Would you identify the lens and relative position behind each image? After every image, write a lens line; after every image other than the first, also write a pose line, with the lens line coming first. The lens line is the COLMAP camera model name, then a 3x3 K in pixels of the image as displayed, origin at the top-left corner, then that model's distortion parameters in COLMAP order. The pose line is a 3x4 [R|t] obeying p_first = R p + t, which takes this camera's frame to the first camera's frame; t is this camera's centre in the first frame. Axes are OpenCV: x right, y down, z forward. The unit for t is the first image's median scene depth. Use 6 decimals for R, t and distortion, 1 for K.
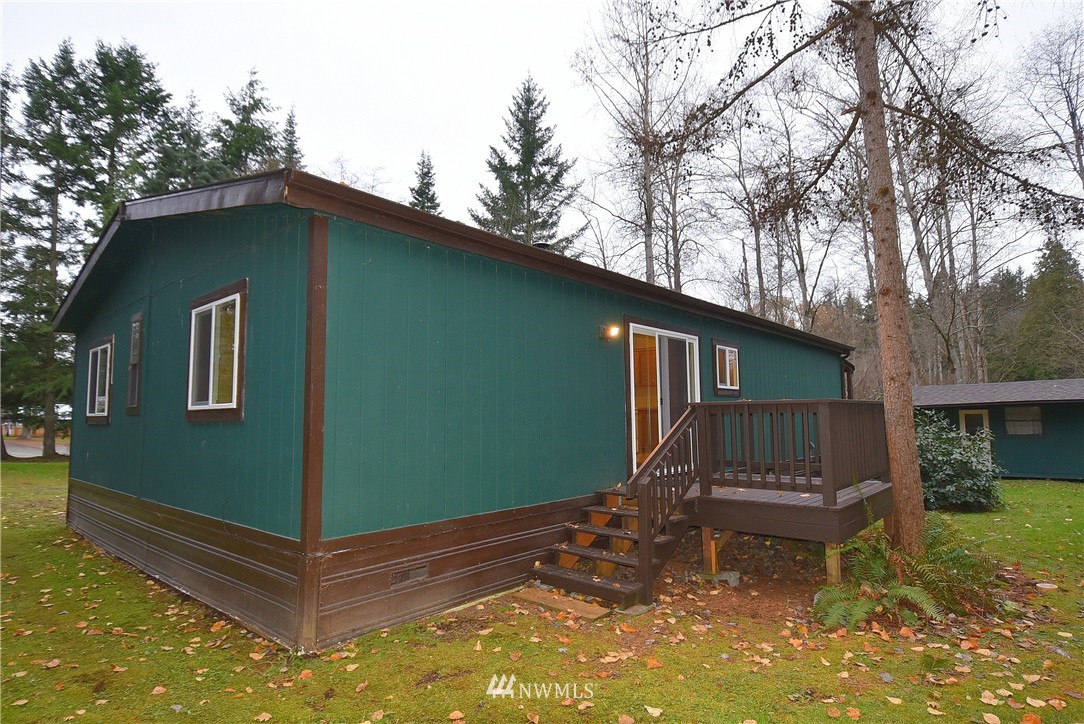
lens RADIAL K [[593.4, 0, 541.8], [0, 593.4, 362.3], [0, 0, 1]] dist [0.002645, -0.014921]
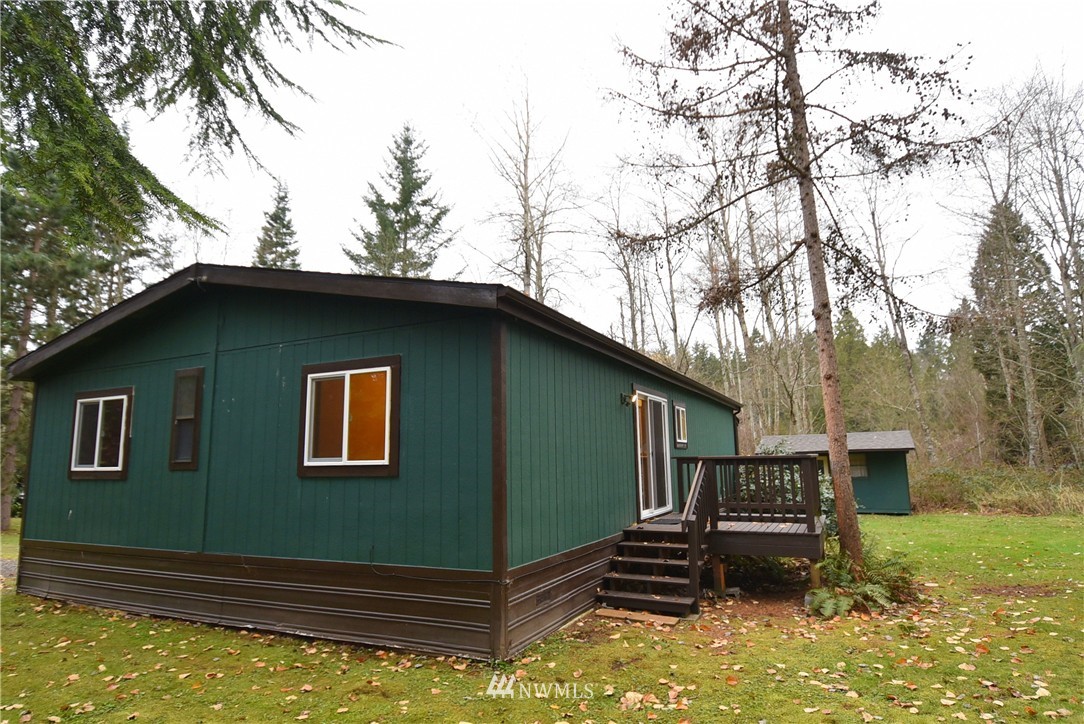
lens RADIAL K [[593.4, 0, 578.5], [0, 593.4, 360.9], [0, 0, 1]] dist [0.002645, -0.014921]
pose [[0.962201, 0.041217, 0.269203, -0.306150], [-0.020071, 0.996525, -0.080836, -0.025548], [-0.271600, 0.072377, 0.959685, -0.156607]]
